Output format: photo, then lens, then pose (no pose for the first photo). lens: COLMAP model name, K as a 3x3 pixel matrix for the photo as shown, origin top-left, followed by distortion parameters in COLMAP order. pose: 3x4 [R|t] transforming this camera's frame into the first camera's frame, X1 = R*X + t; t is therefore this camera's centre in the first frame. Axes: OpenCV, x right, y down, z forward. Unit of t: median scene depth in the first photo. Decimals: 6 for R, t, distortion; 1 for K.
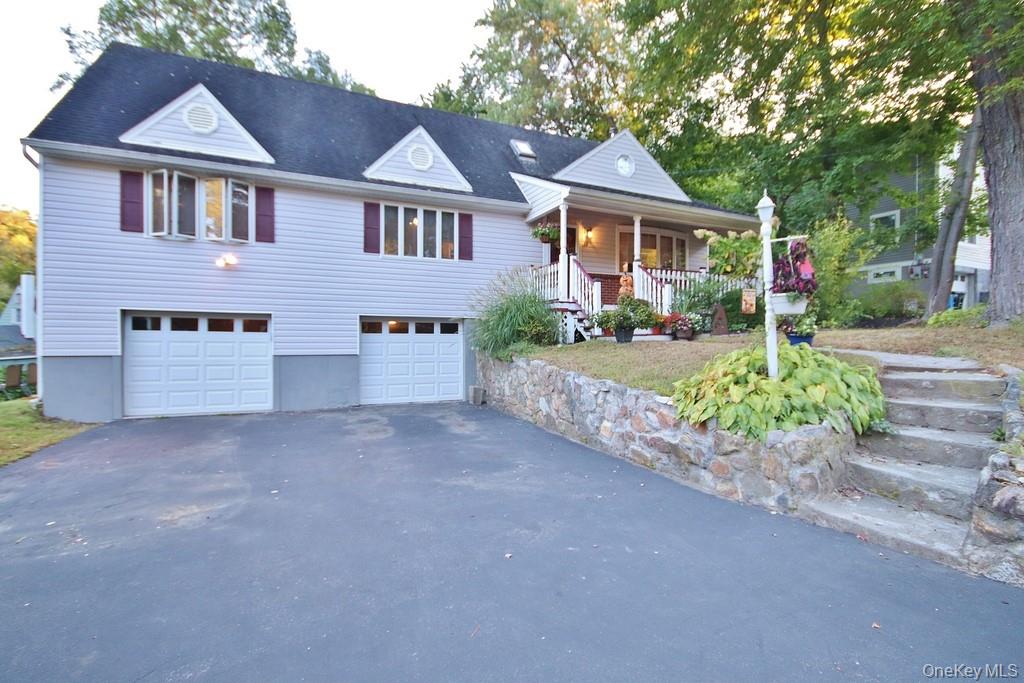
lens RADIAL K [[477.1, 0, 516.6], [0, 477.1, 340.4], [0, 0, 1]] dist [-0.001737, -0.001428]
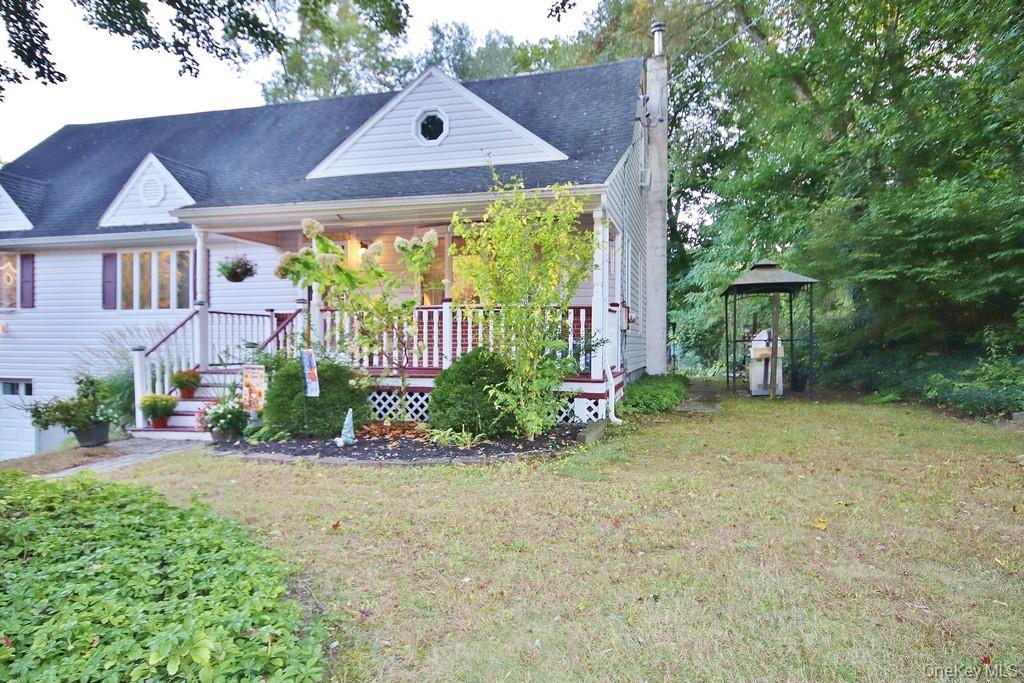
lens RADIAL K [[632.6, 0, 504.3], [0, 632.6, 342.4], [0, 0, 1]] dist [0.017882, -0.004353]
pose [[0.758575, -0.005195, -0.651565, 1.035249], [-0.002135, 0.999943, -0.010458, -0.111657], [0.651582, 0.009325, 0.758521, 0.583618]]
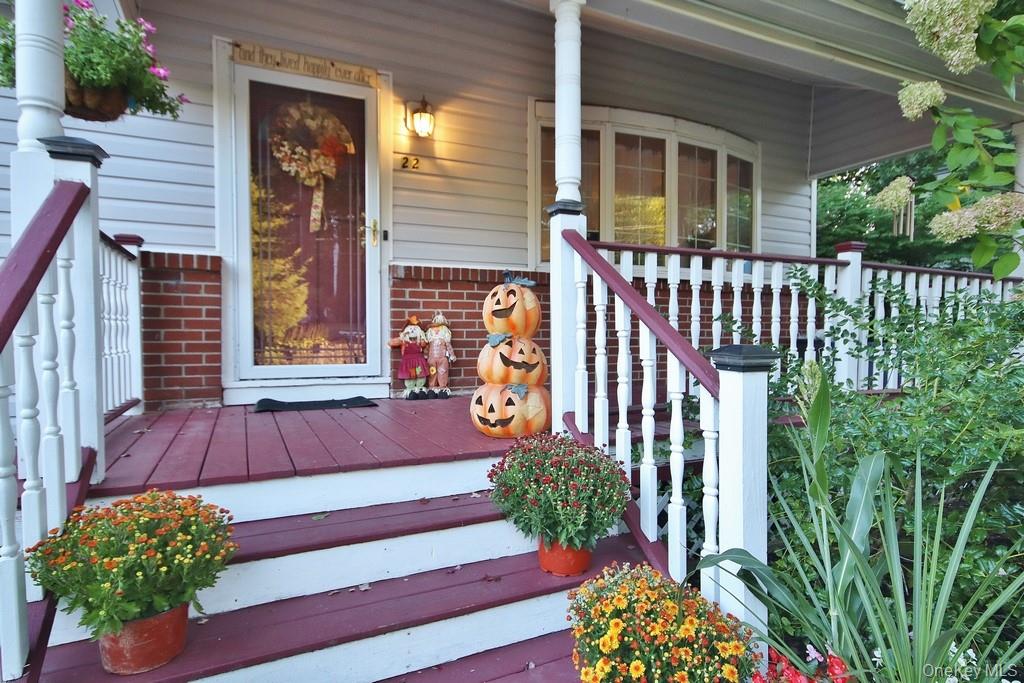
lens RADIAL K [[568.4, 0, 514.3], [0, 568.4, 344.8], [0, 0, 1]] dist [0.013128, -0.003656]
pose [[0.999515, 0.004989, 0.030741, 0.239193], [-0.005442, 0.999878, 0.014672, -0.121075], [-0.030664, -0.014832, 0.999420, 0.812044]]
